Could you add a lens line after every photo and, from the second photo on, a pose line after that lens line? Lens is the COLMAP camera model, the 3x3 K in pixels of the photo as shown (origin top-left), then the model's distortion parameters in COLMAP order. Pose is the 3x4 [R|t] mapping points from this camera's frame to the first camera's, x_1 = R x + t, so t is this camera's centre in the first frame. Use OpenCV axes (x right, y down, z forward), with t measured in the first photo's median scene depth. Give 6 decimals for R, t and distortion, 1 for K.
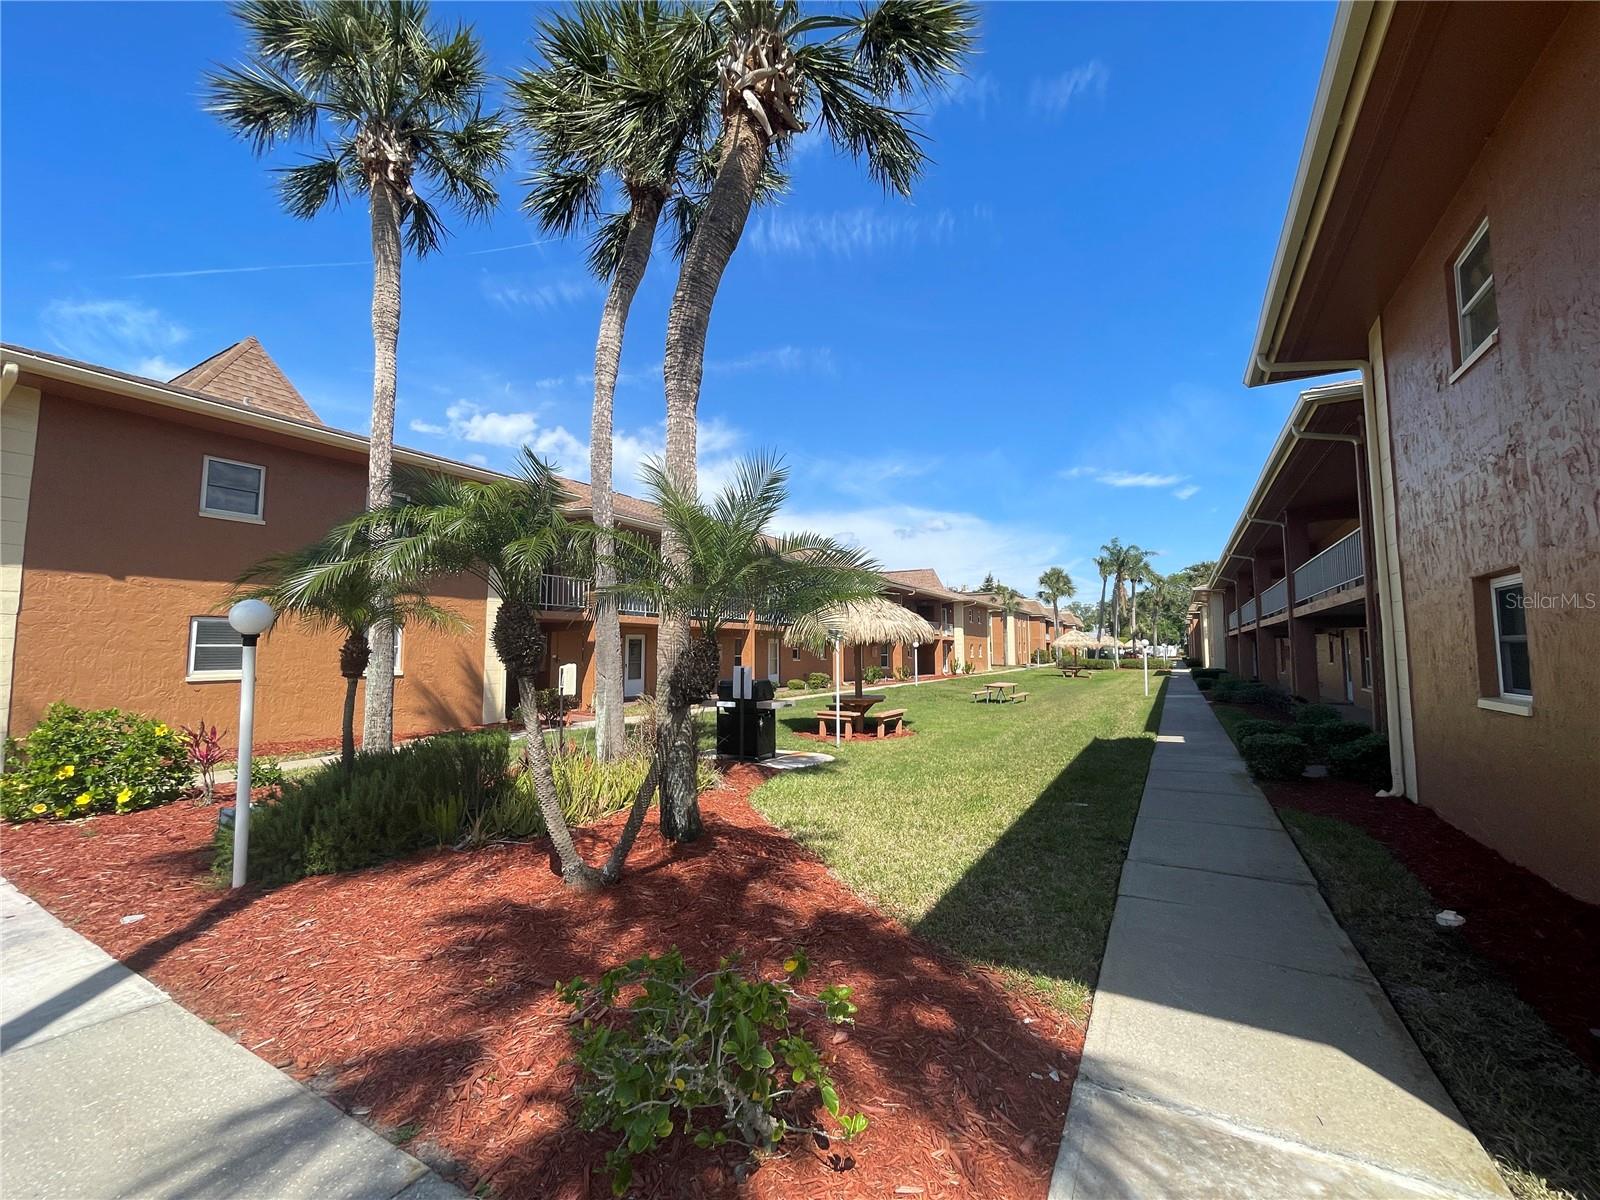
lens RADIAL K [[648.1, 0, 800.0], [0, 648.1, 600.0], [0, 0, 1]] dist [-0.011927, 0.000594]
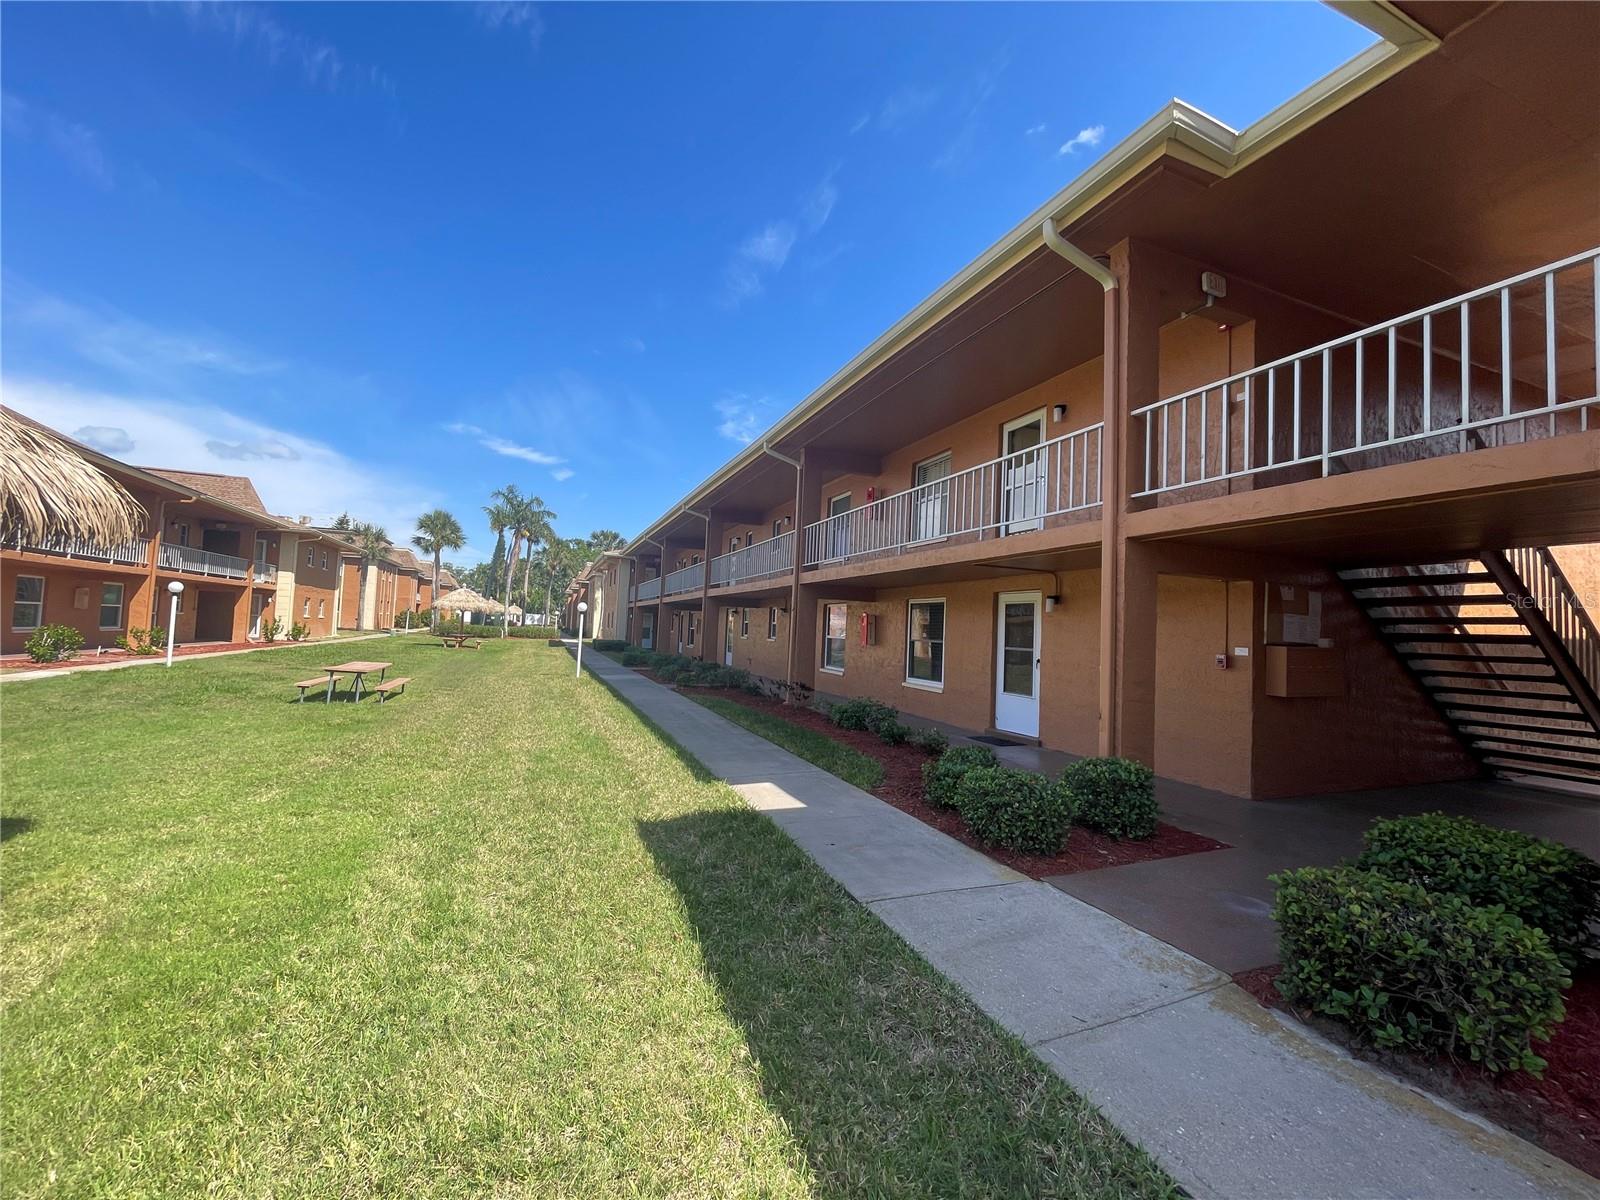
lens RADIAL K [[648.1, 0, 800.0], [0, 648.1, 600.0], [0, 0, 1]] dist [-0.011927, 0.000594]
pose [[0.612147, 0.062042, 0.788307, 0.041161], [-0.102339, 0.994749, 0.001181, 0.014067], [-0.784094, -0.081397, 0.615281, 0.148495]]
